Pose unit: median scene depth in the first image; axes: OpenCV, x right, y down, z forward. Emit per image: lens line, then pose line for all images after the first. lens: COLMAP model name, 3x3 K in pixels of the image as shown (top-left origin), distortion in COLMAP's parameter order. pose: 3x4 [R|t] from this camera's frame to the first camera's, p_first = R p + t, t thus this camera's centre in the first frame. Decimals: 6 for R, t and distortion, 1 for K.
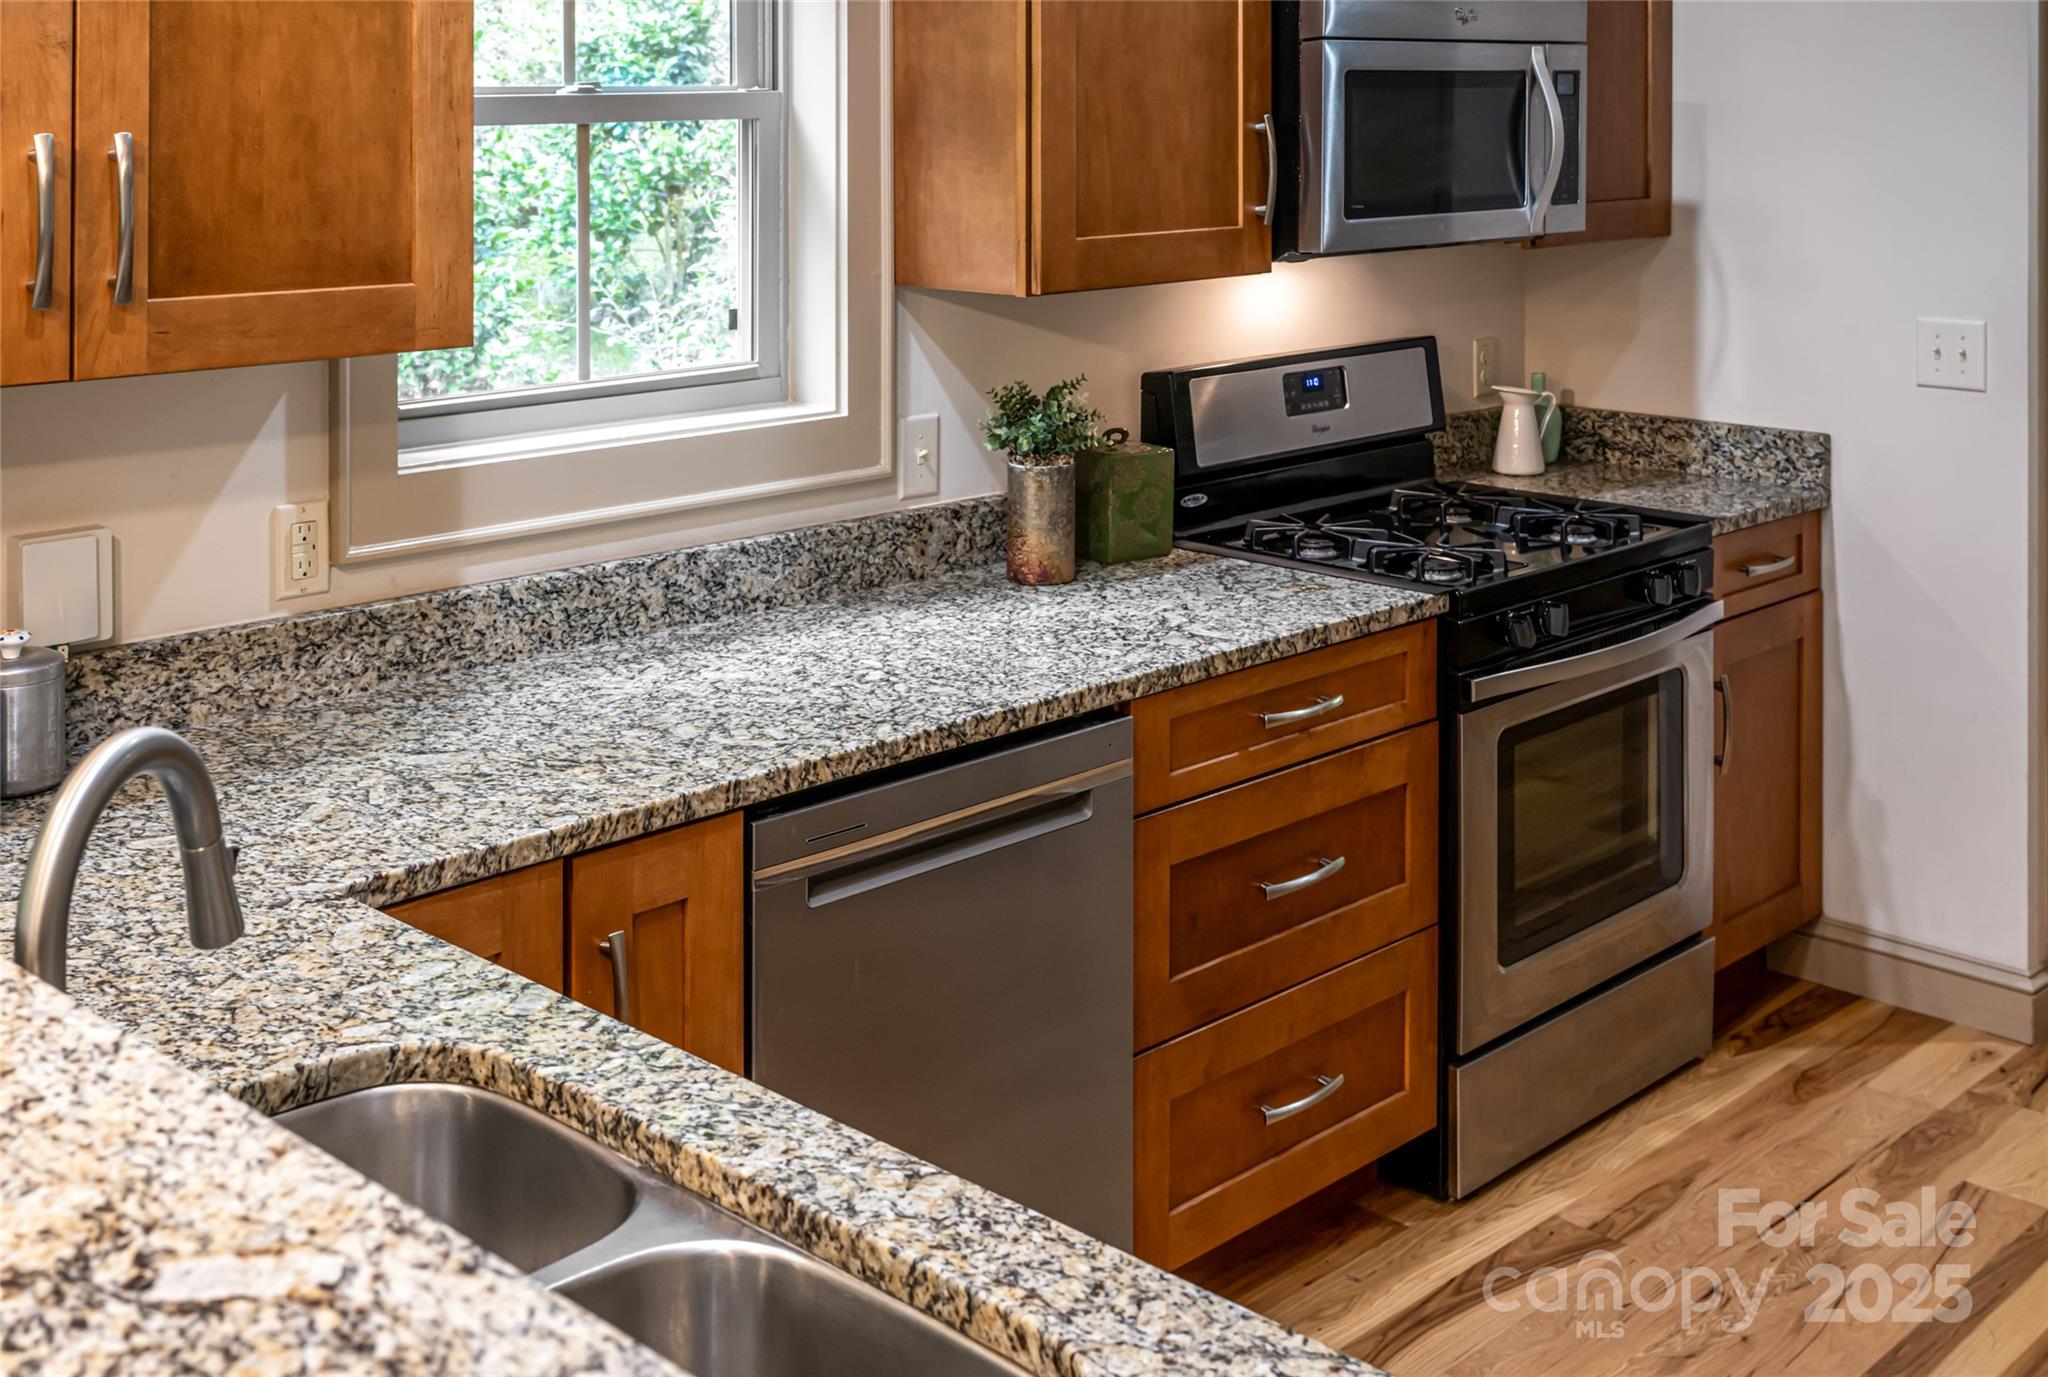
lens RADIAL K [[2271.9, 0, 1023.9], [0, 2271.9, 687.6], [0, 0, 1]] dist [-0.001208, 0.000000]
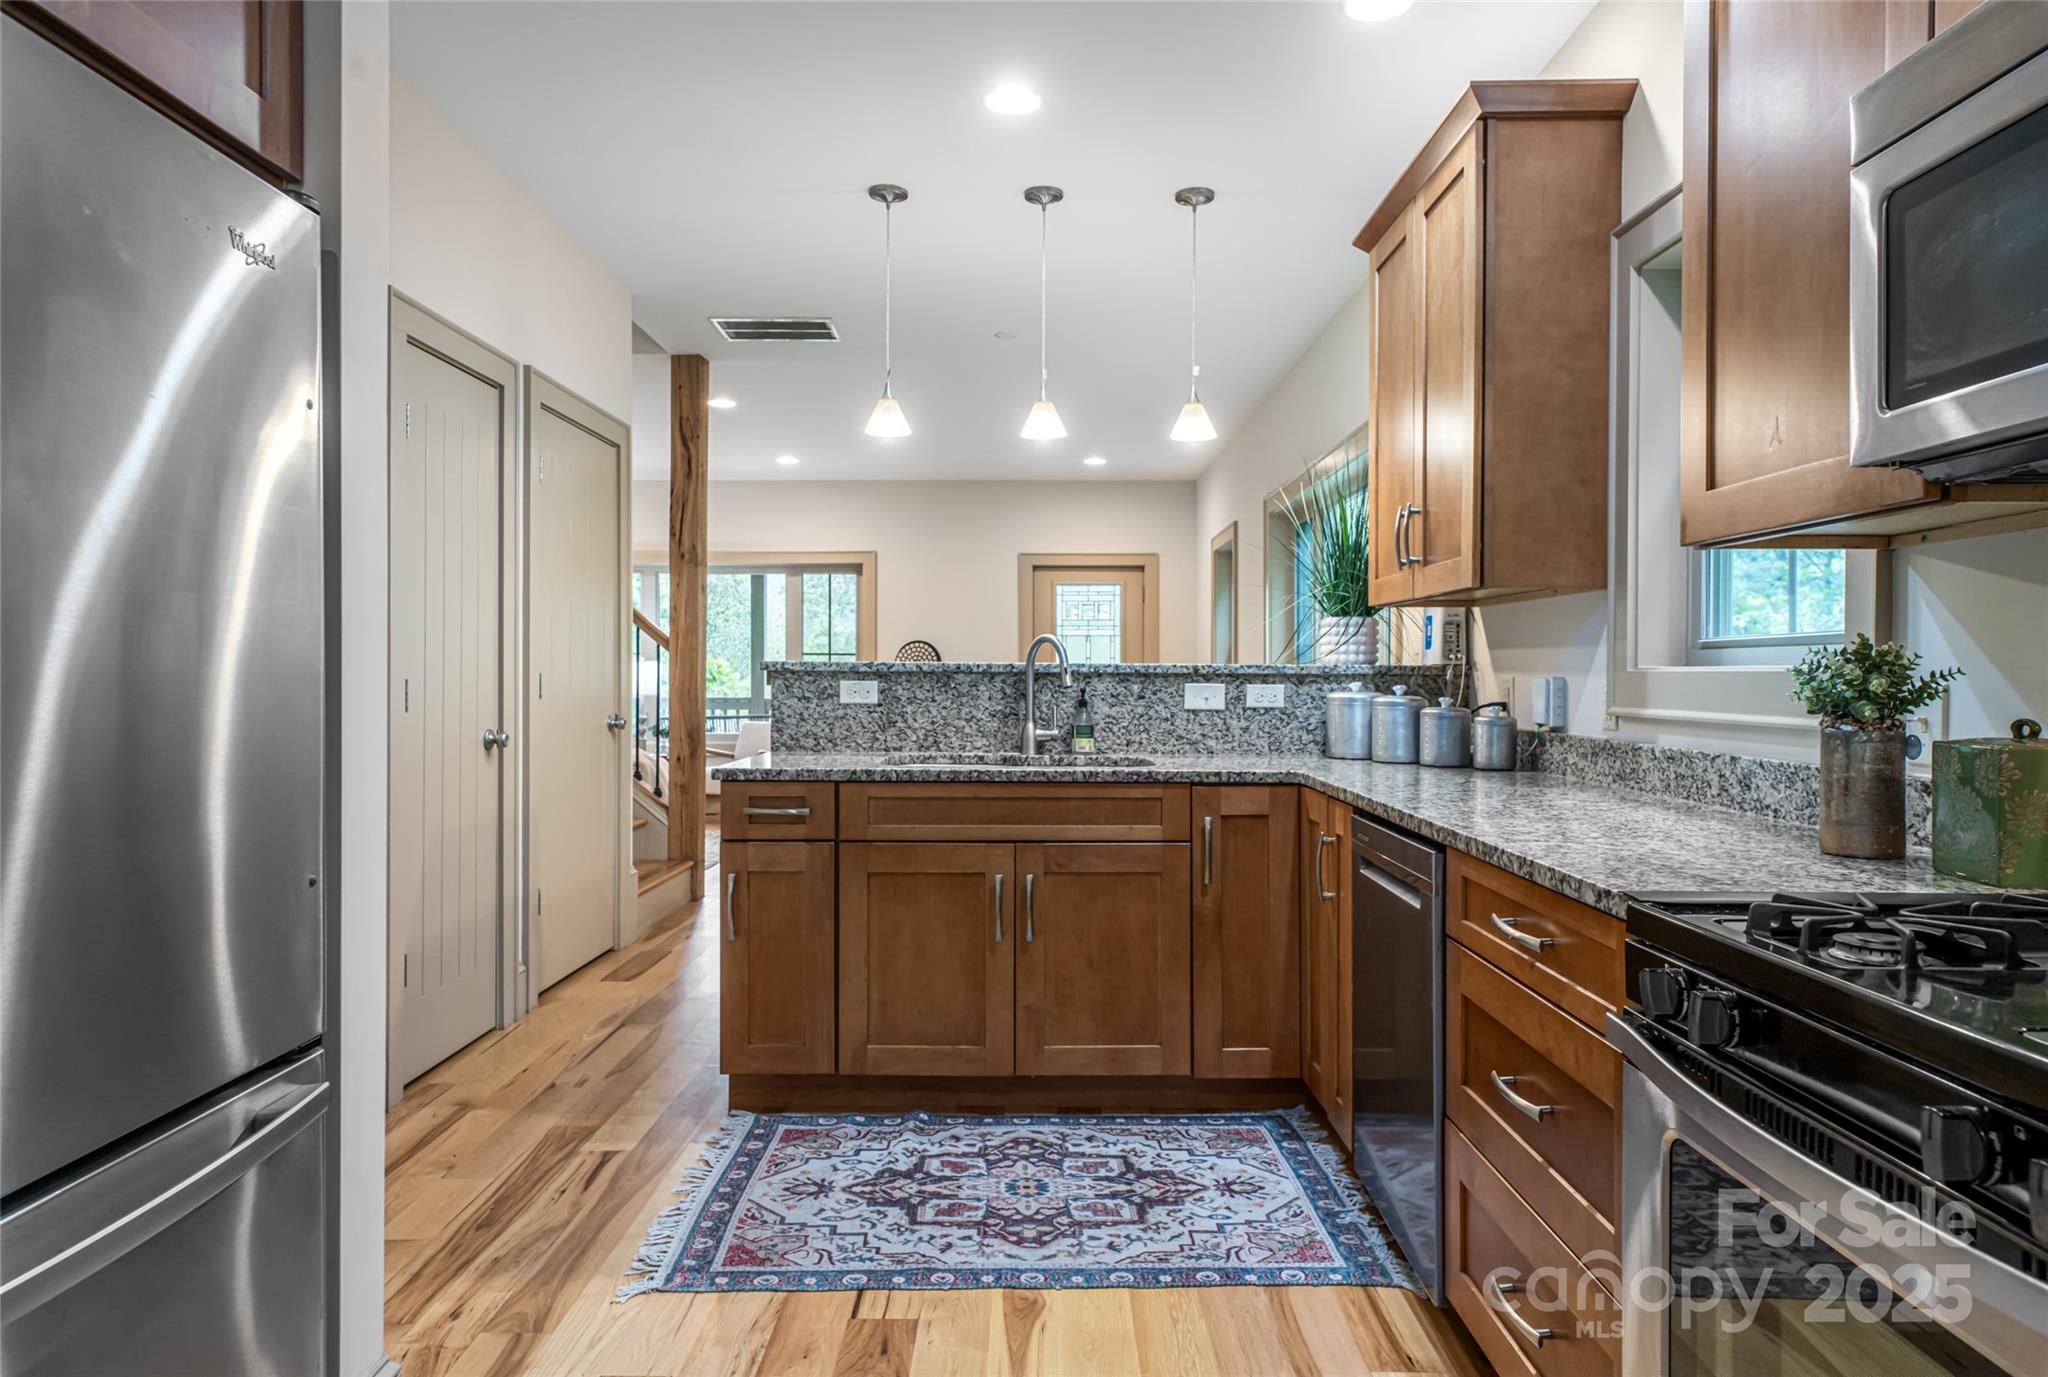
lens RADIAL K [[1244.5, 0, 1023.1], [0, 1244.5, 684.0], [0, 0, 1]] dist [0.000057, 0.000020]
pose [[-0.720064, 0.001678, -0.693906, 0.674522], [-0.182812, 0.964211, 0.192035, -0.164932], [0.669394, 0.265132, -0.693986, 1.203580]]
